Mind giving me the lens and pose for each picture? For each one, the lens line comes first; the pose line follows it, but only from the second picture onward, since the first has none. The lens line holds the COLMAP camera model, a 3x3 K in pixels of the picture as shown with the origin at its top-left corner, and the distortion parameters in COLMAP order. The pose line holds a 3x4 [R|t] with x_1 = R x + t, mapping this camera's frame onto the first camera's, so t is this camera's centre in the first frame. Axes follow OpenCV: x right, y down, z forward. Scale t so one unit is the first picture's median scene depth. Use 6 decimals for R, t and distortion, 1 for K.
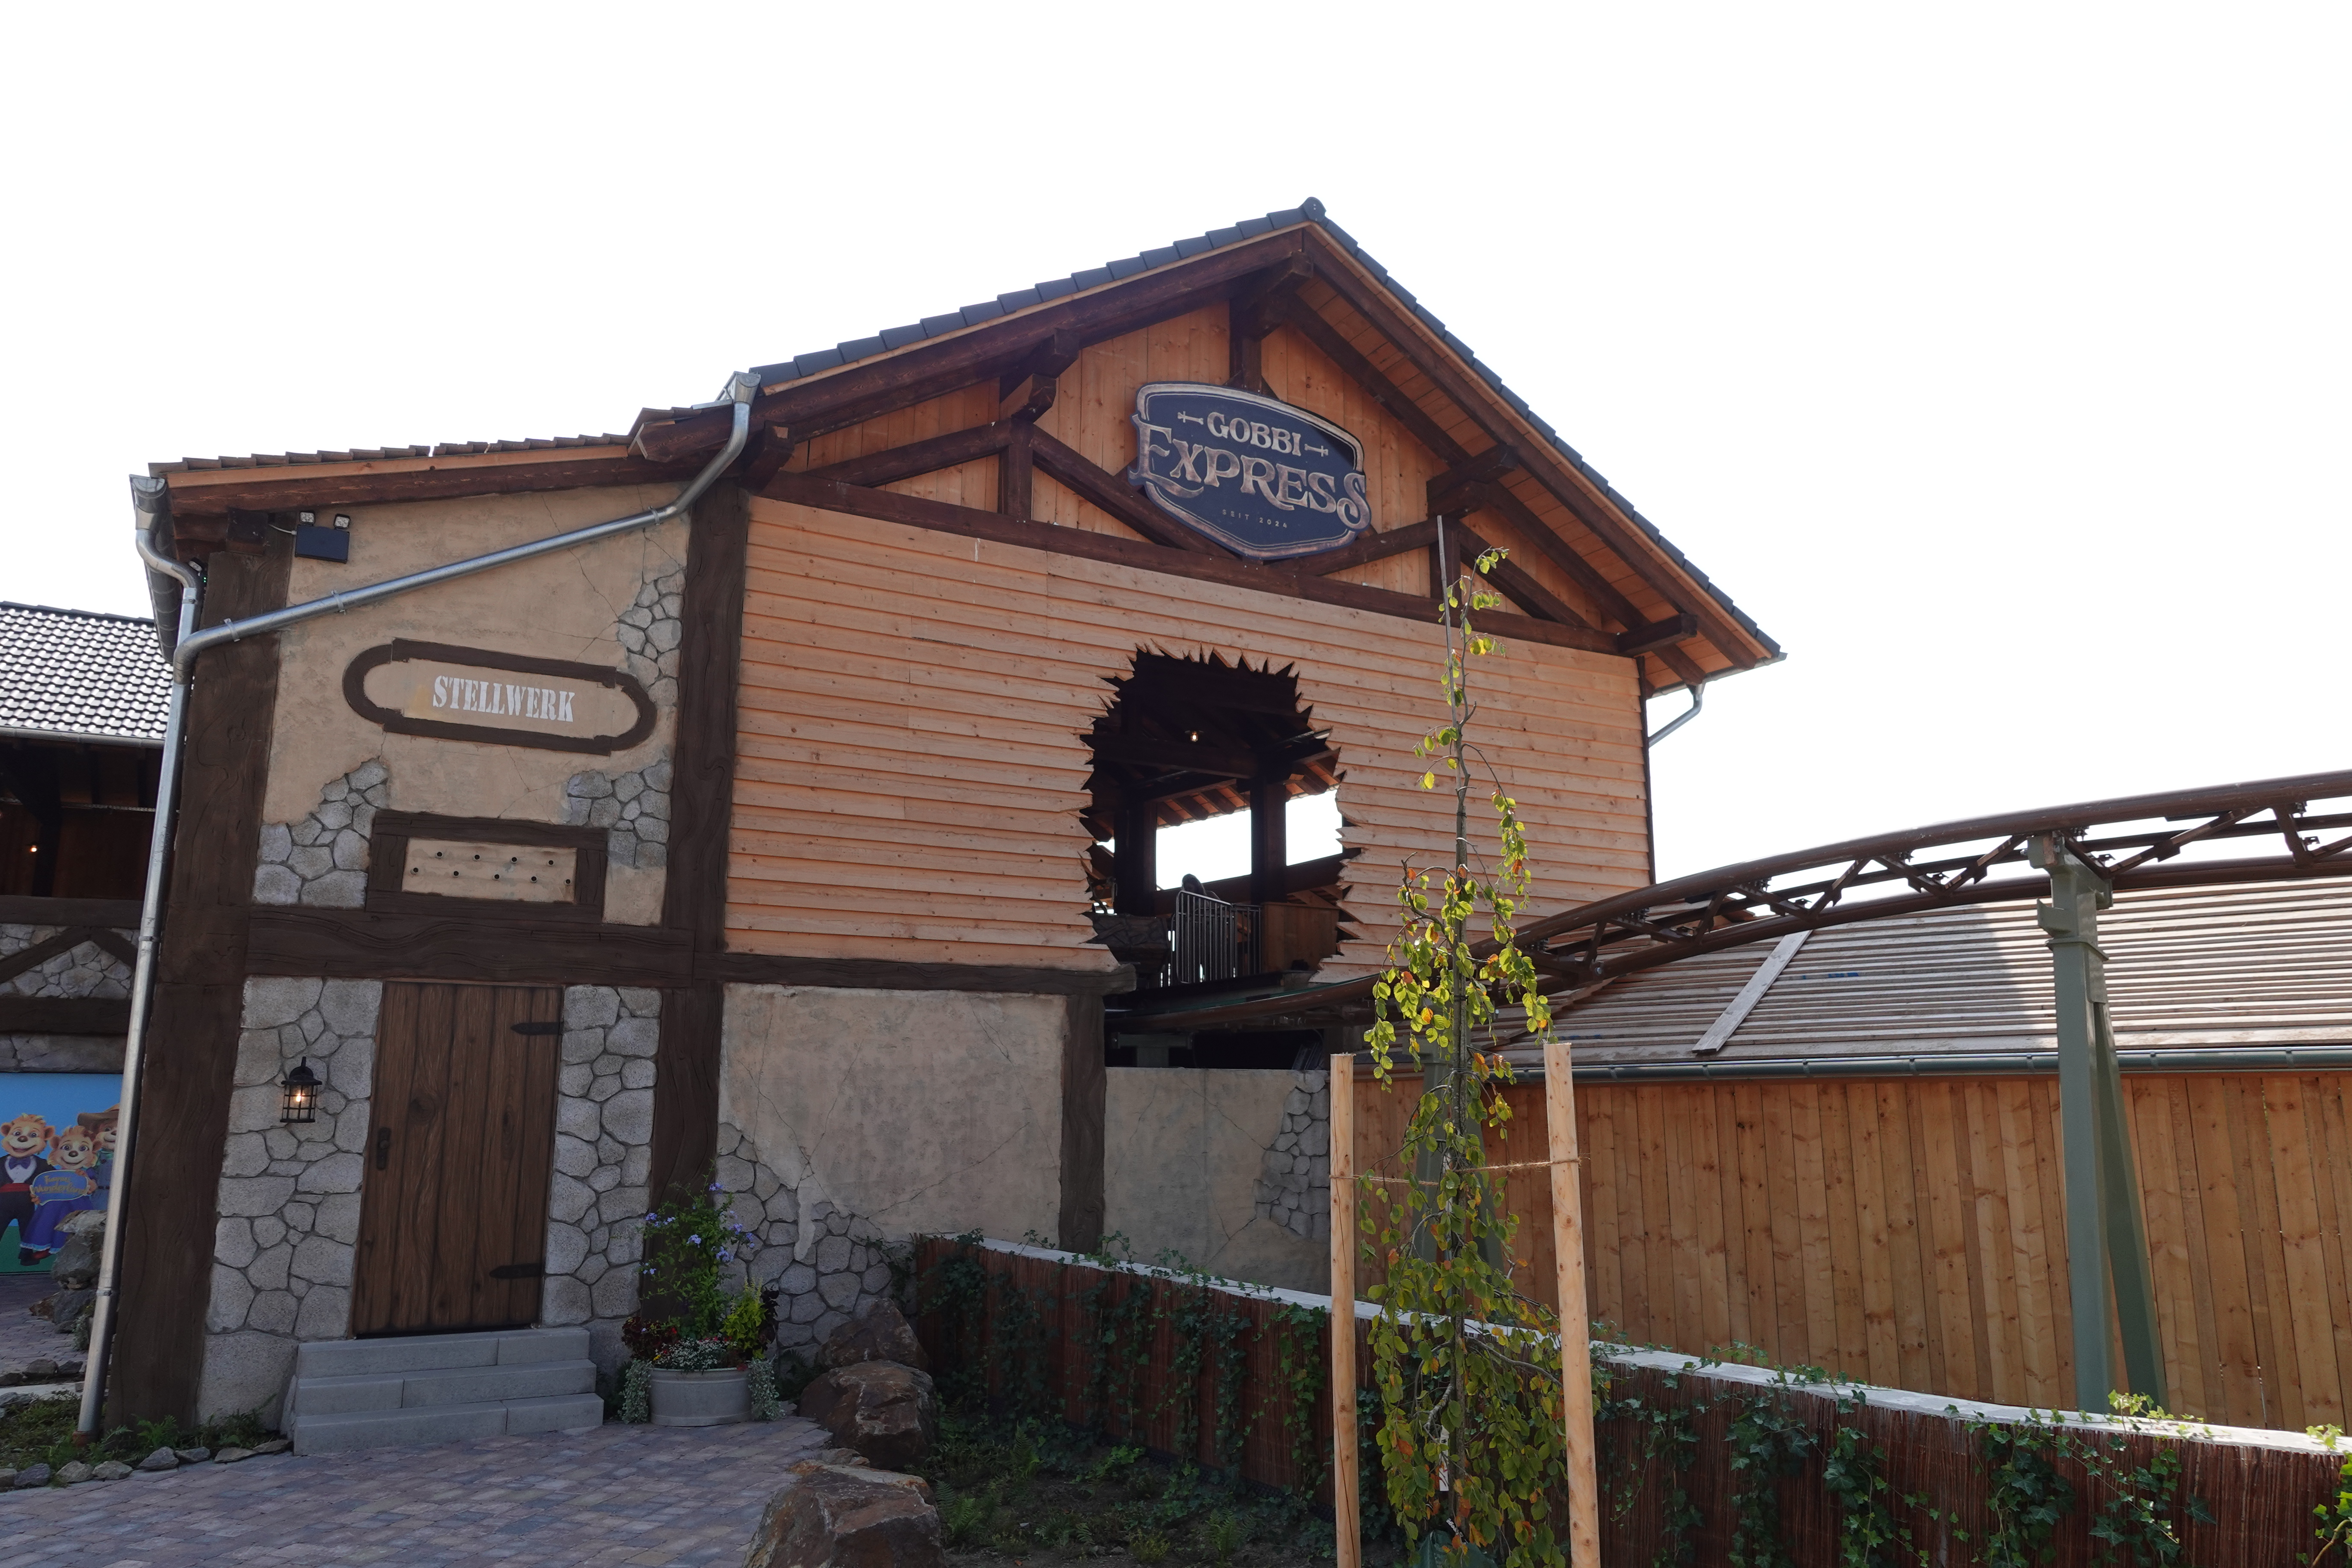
lens RADIAL K [[1686.0, 0, 1176.0], [0, 1686.0, 784.0], [0, 0, 1]] dist [0.003387, 0.002151]
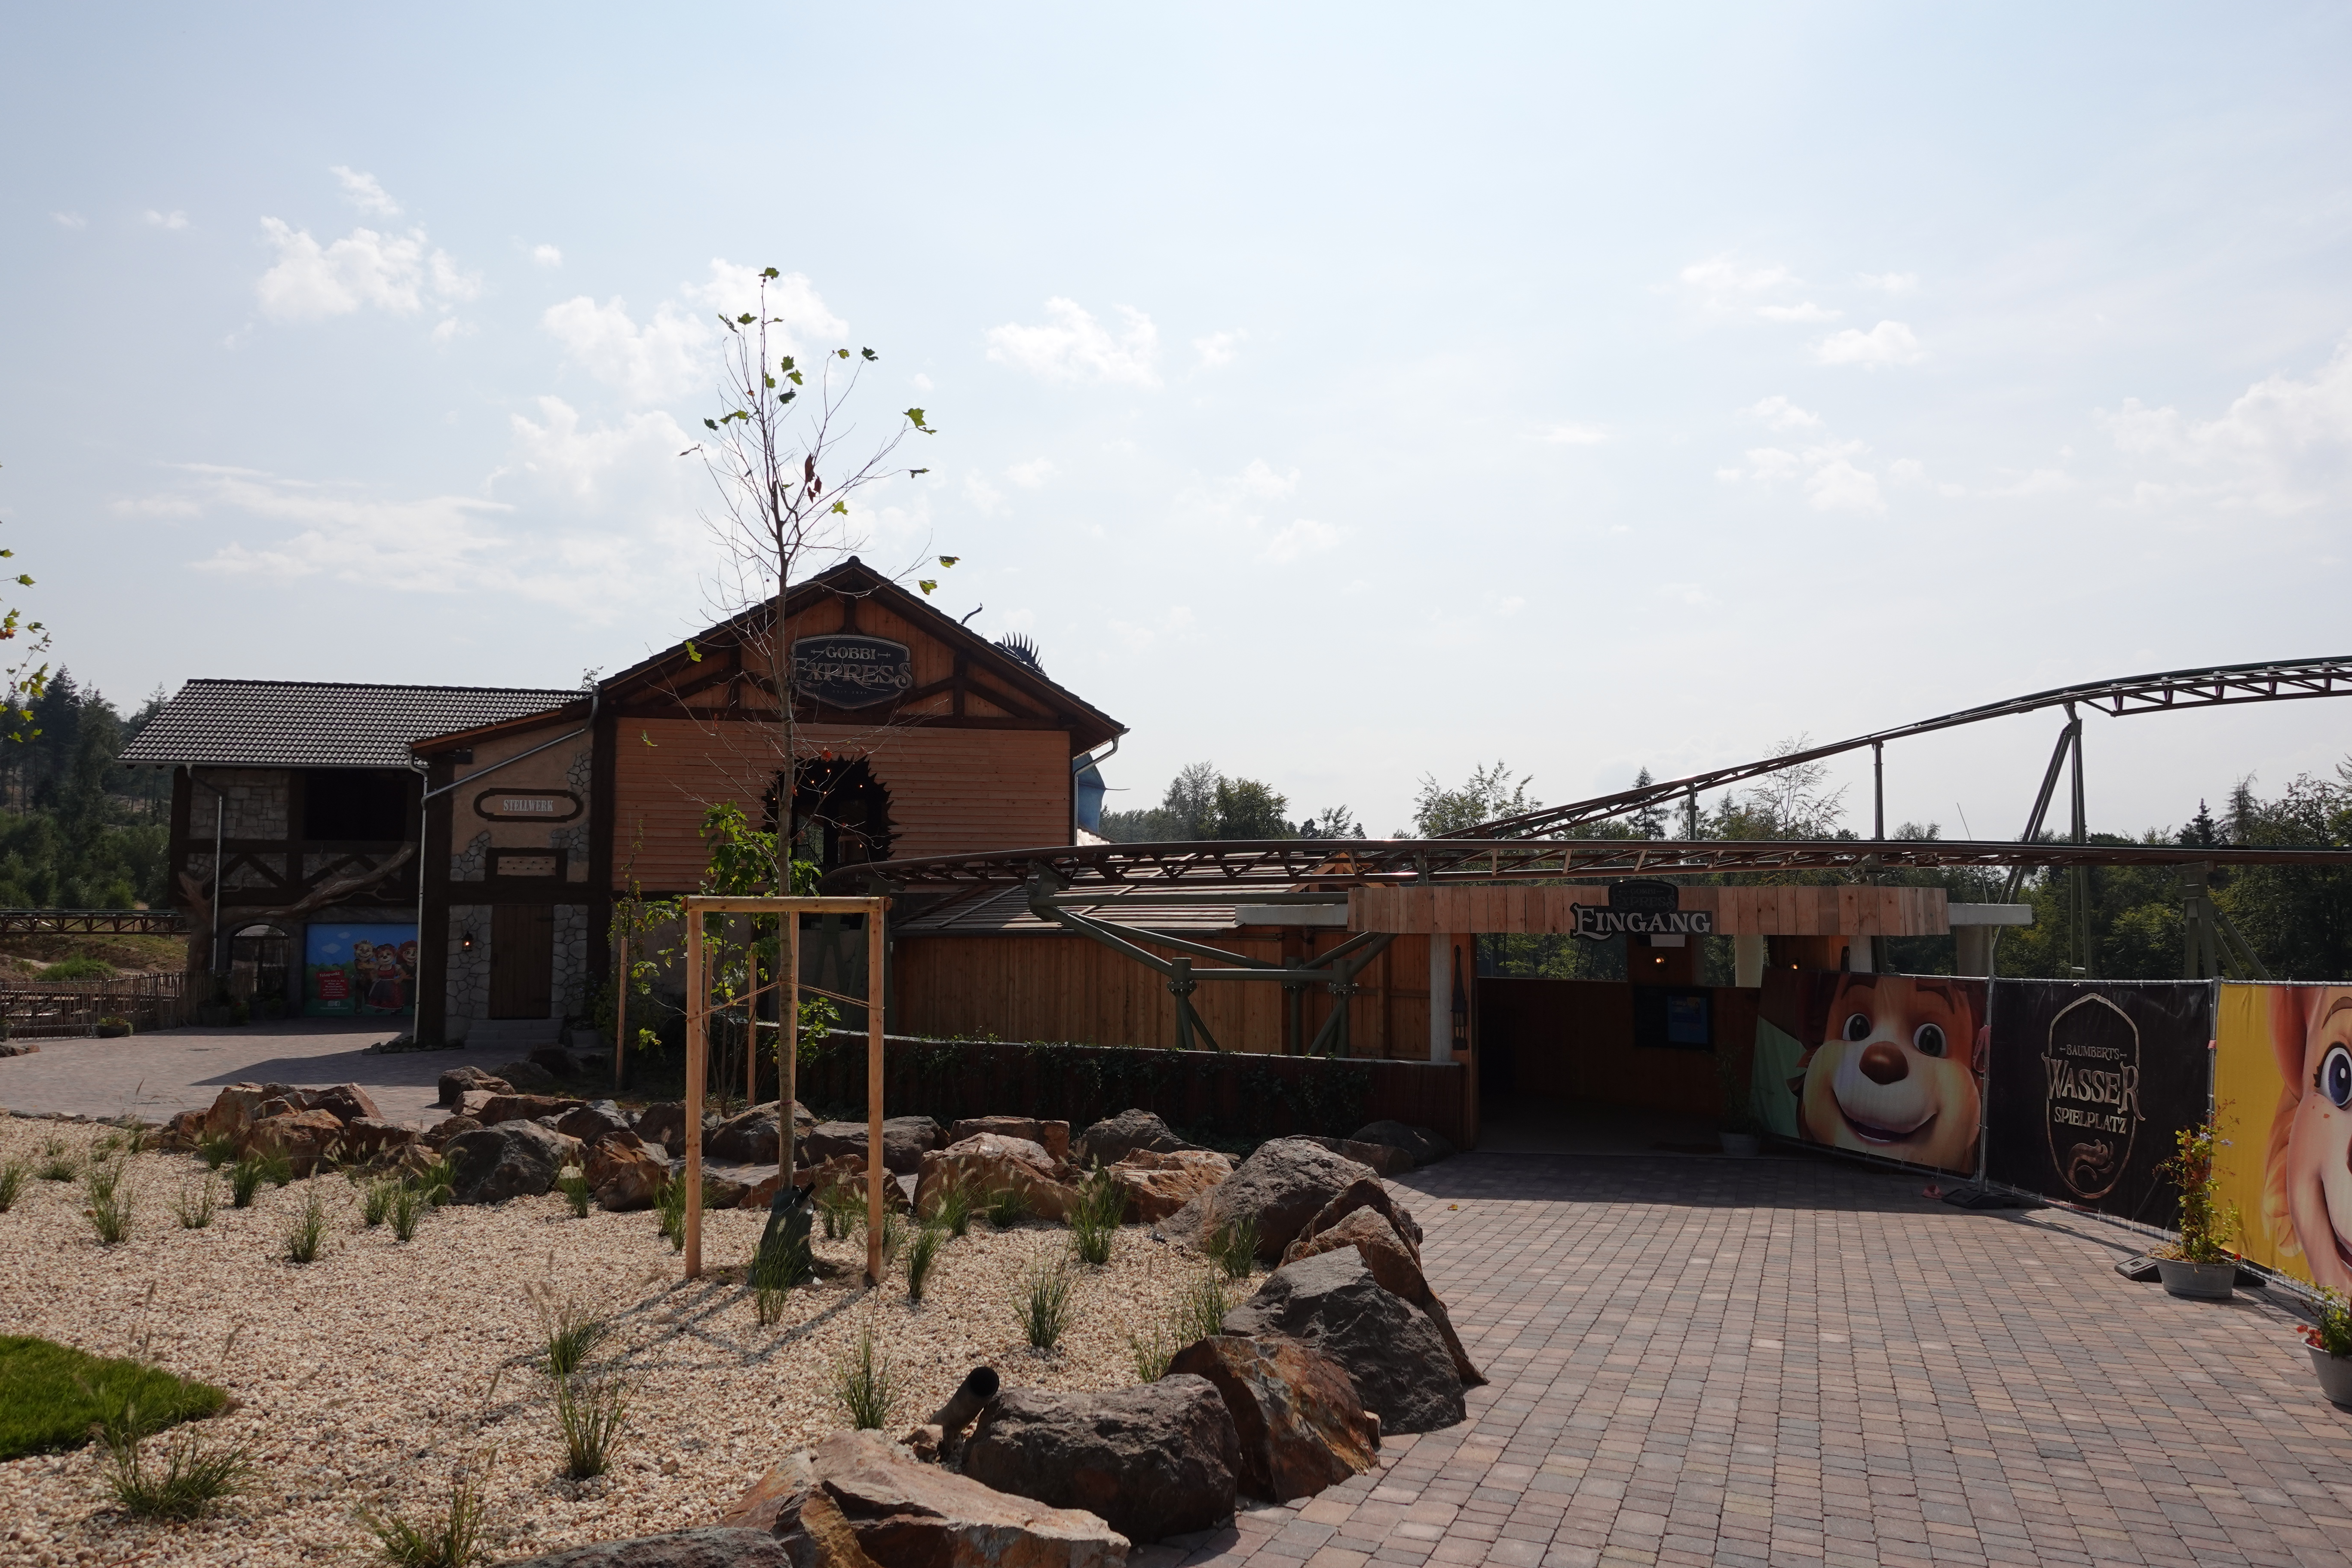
lens RADIAL K [[1686.0, 0, 1176.0], [0, 1686.0, 784.0], [0, 0, 1]] dist [0.003387, 0.002151]
pose [[0.954538, -0.013970, -0.297763, 1.475739], [0.051922, 0.991423, 0.119933, -0.365910], [0.293533, -0.129941, 0.947076, -1.357074]]
